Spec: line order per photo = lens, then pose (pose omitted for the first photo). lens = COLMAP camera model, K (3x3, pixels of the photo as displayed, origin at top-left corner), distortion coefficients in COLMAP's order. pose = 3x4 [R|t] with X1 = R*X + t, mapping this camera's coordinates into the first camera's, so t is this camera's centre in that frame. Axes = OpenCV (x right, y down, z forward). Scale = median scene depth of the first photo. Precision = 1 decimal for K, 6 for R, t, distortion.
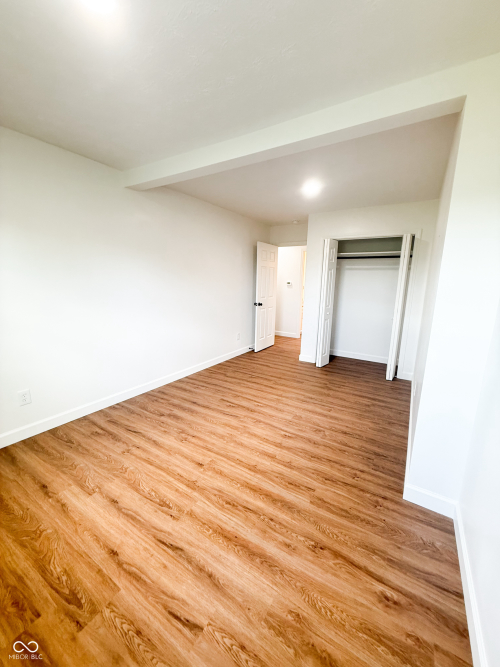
lens RADIAL K [[264.4, 0, 248.8], [0, 264.4, 323.6], [0, 0, 1]] dist [-0.001282, 0.000848]
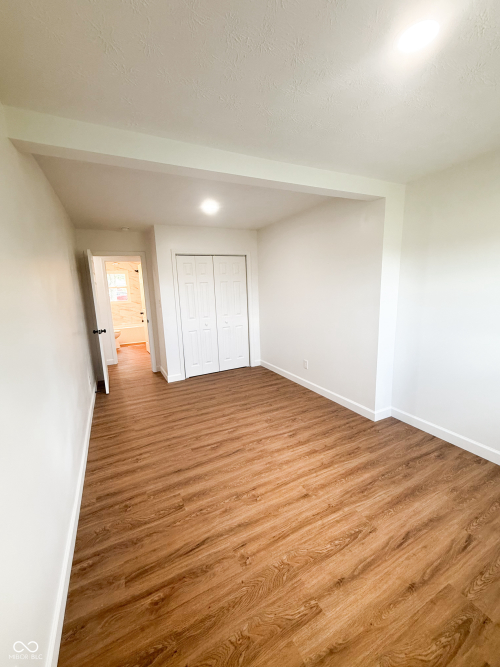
lens RADIAL K [[264.4, 0, 253.5], [0, 264.4, 332.0], [0, 0, 1]] dist [-0.001282, 0.000848]
pose [[0.531070, -0.188249, 0.826152, -1.034626], [0.185369, 0.977202, 0.103508, -0.204361], [-0.826803, 0.098173, 0.553858, 0.593665]]
